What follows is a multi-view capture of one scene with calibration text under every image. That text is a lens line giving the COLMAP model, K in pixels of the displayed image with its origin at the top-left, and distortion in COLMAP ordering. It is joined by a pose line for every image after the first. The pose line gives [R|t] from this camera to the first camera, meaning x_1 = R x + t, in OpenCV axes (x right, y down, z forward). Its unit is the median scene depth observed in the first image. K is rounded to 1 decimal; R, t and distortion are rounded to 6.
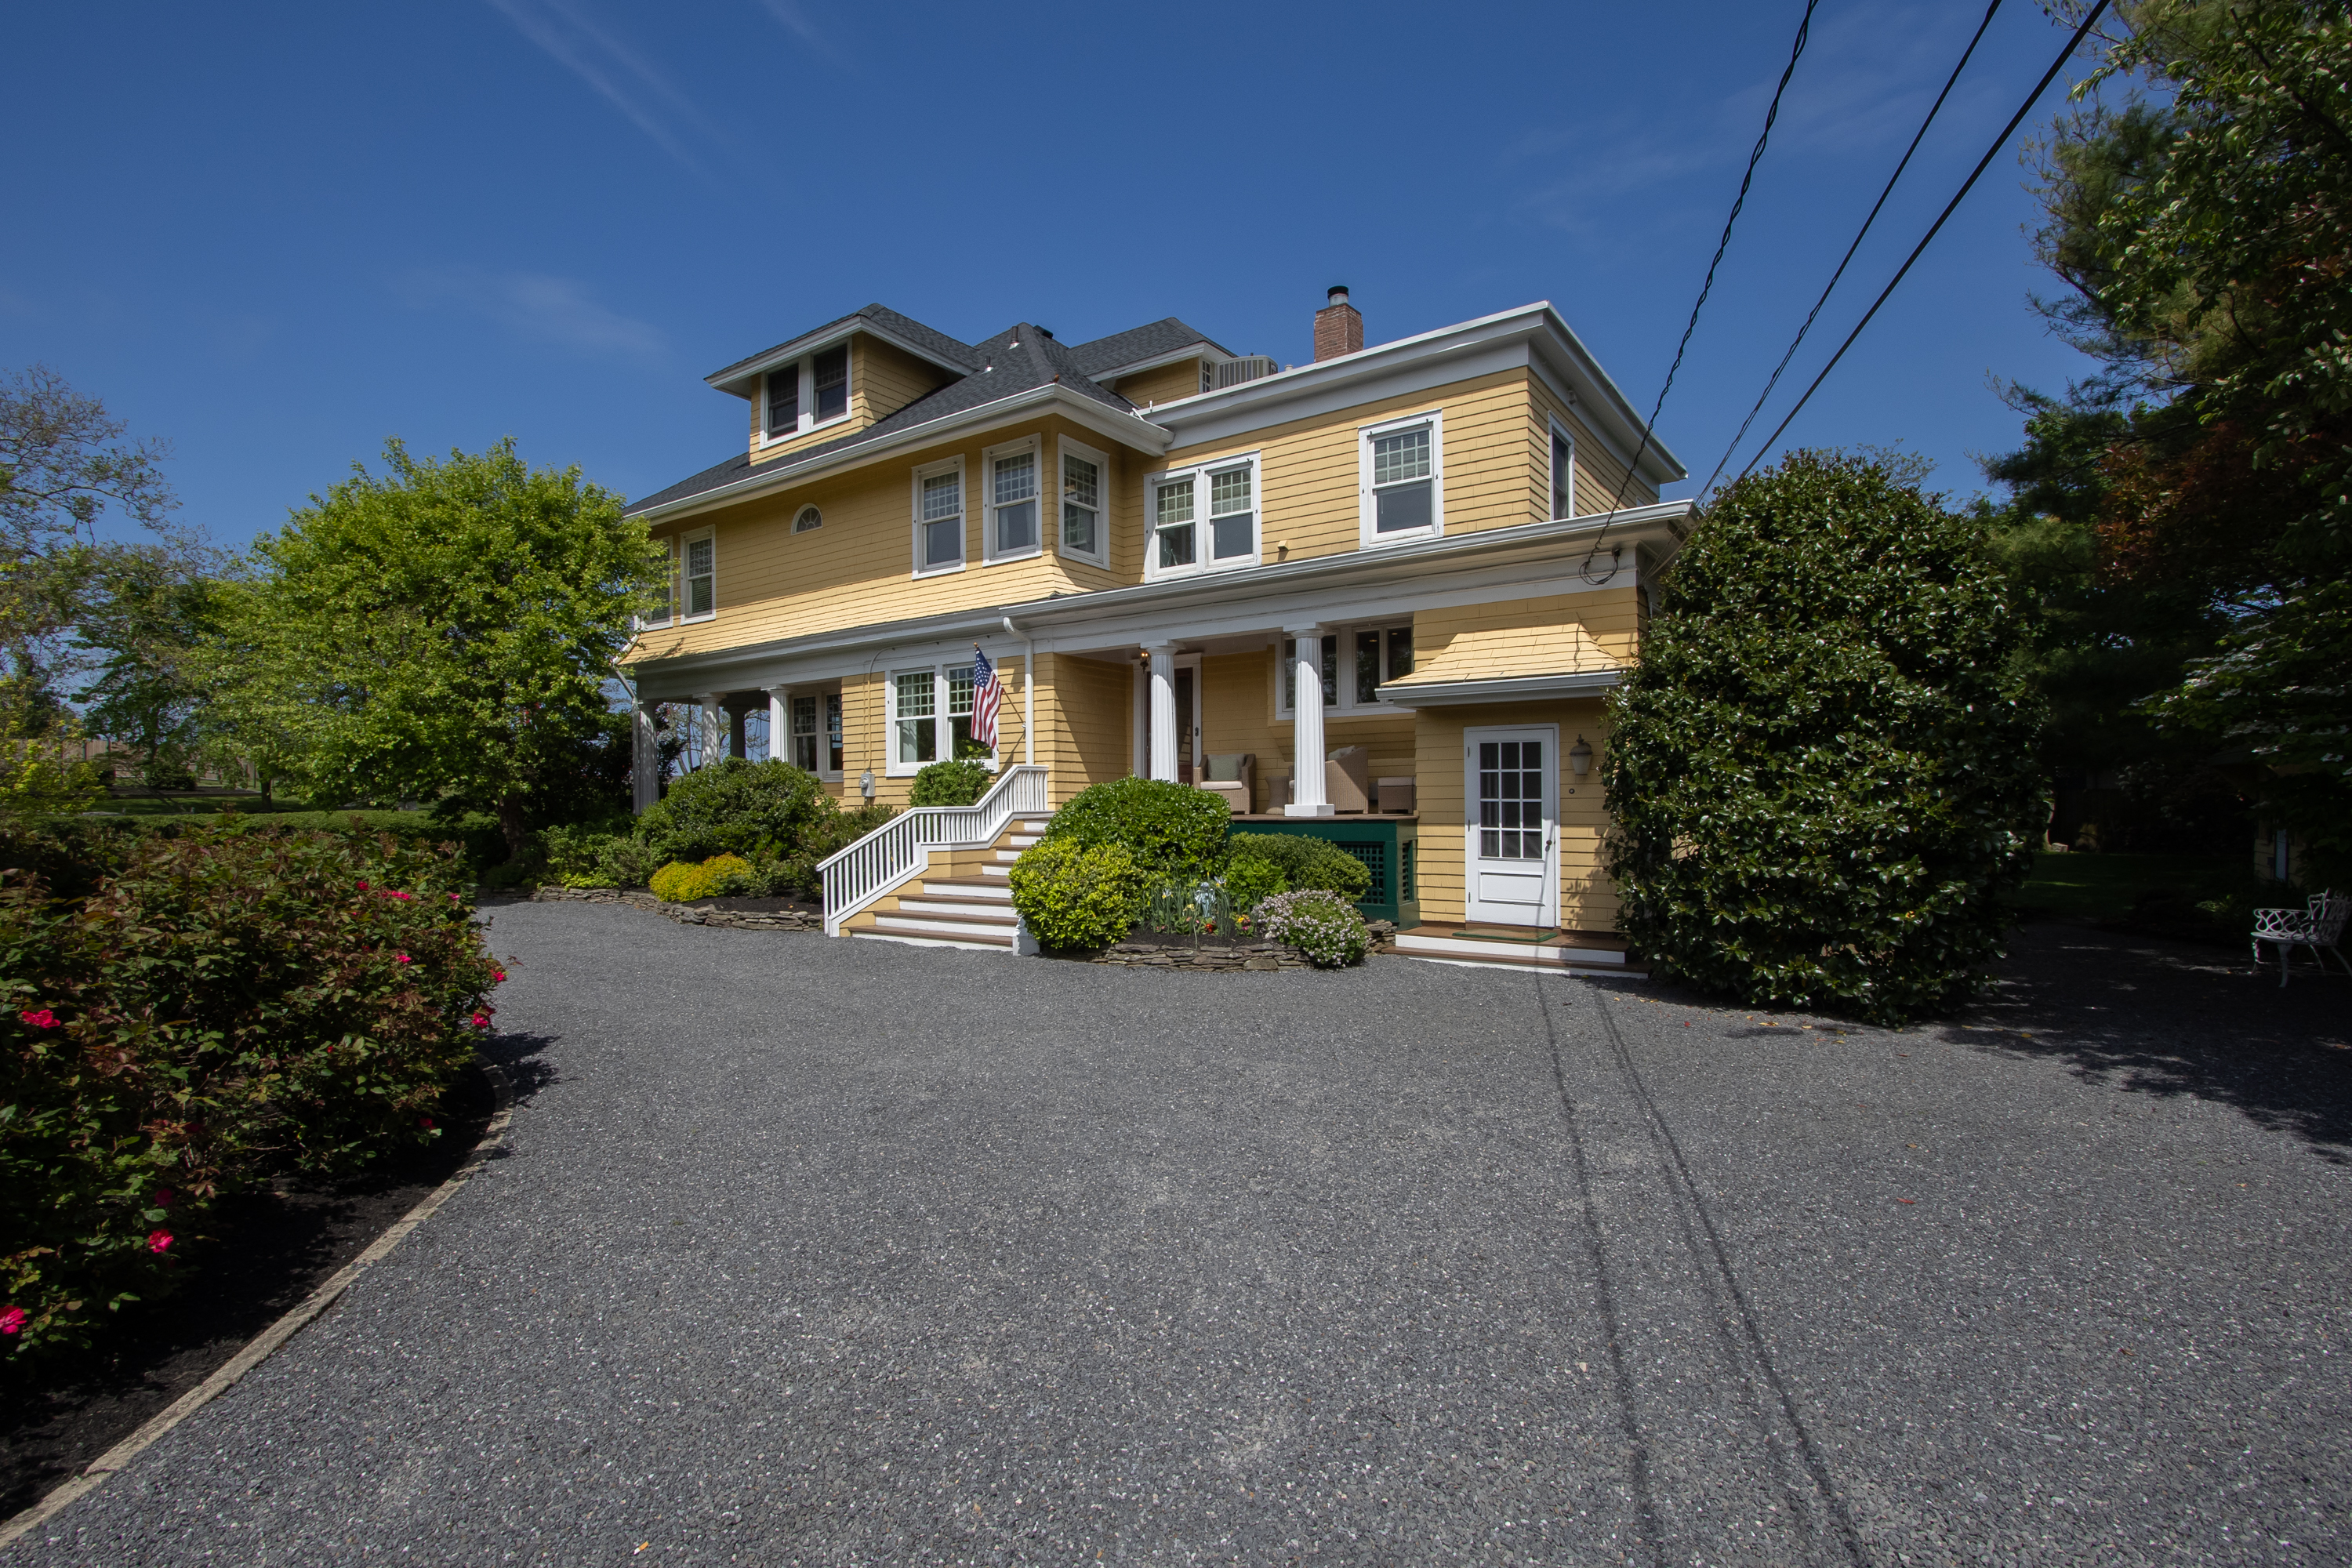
lens RADIAL K [[1077.3, 0, 1158.1], [0, 1077.3, 788.7], [0, 0, 1]] dist [-0.024181, -0.000417]
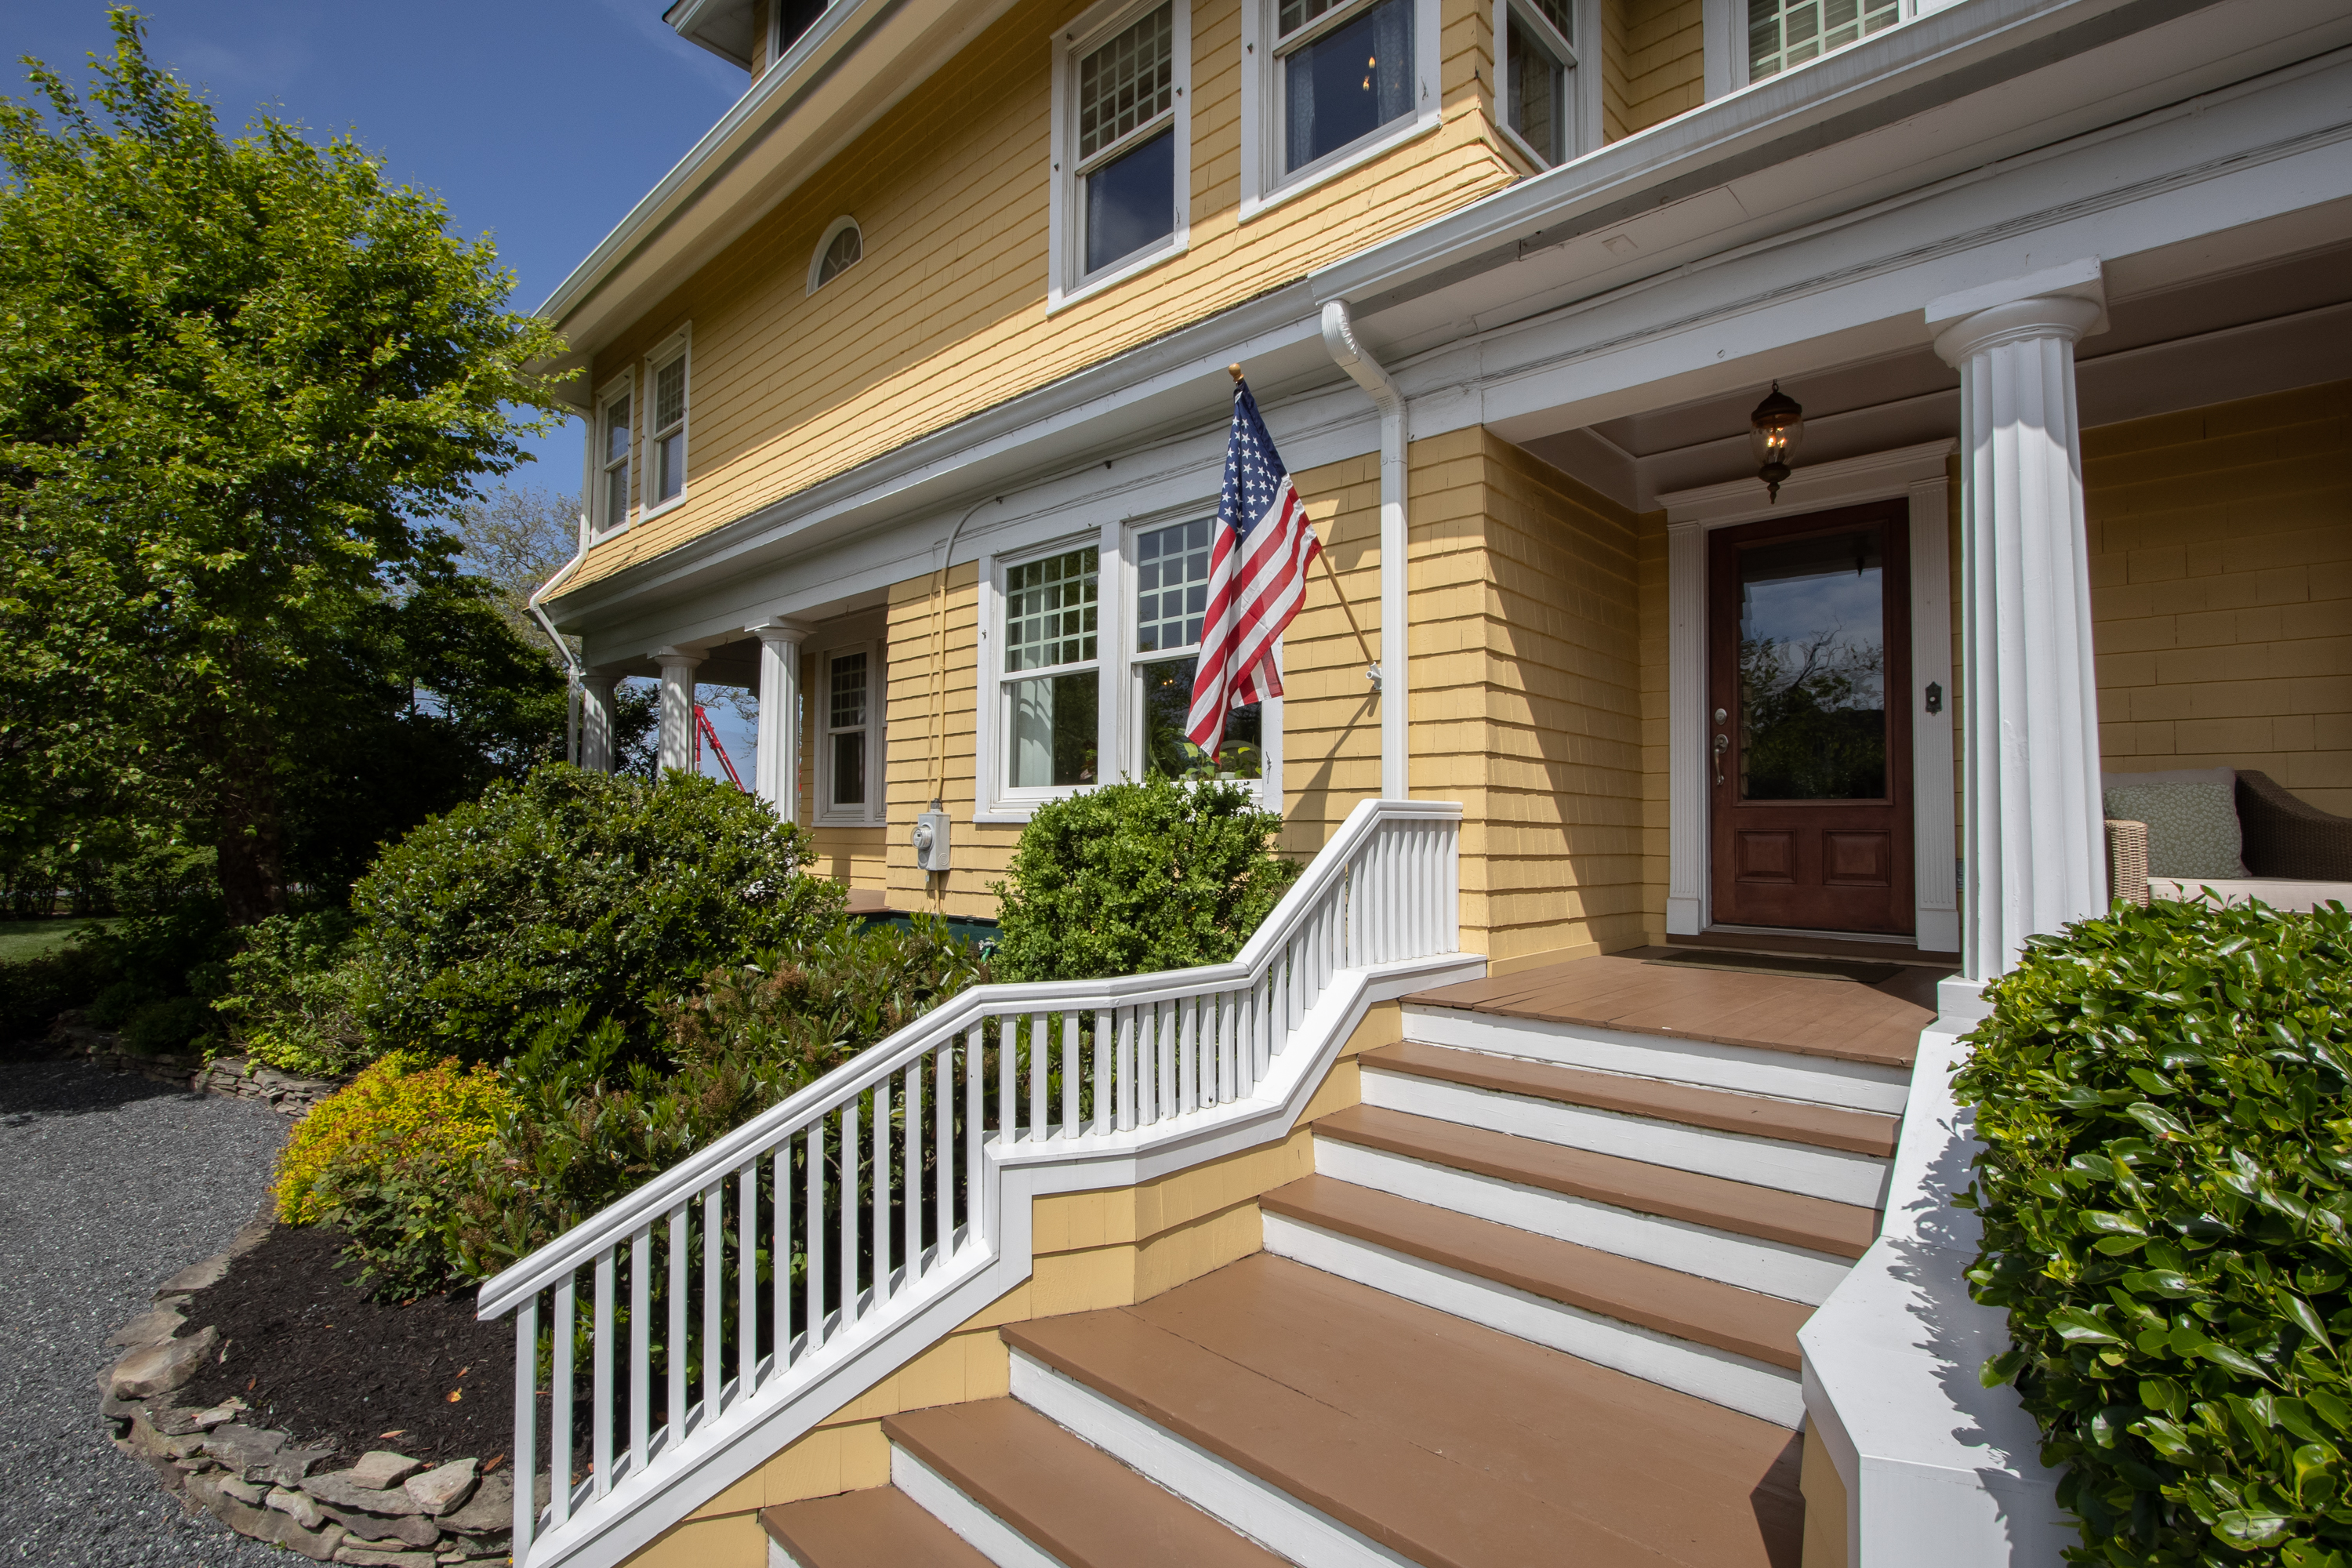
lens RADIAL K [[1077.3, 0, 1180.8], [0, 1077.3, 794.1], [0, 0, 1]] dist [-0.024181, -0.000417]
pose [[0.989703, 0.013910, -0.142459, -0.125905], [-0.017128, 0.999625, -0.021386, -0.014837], [0.142108, 0.023606, 0.989570, 0.639791]]
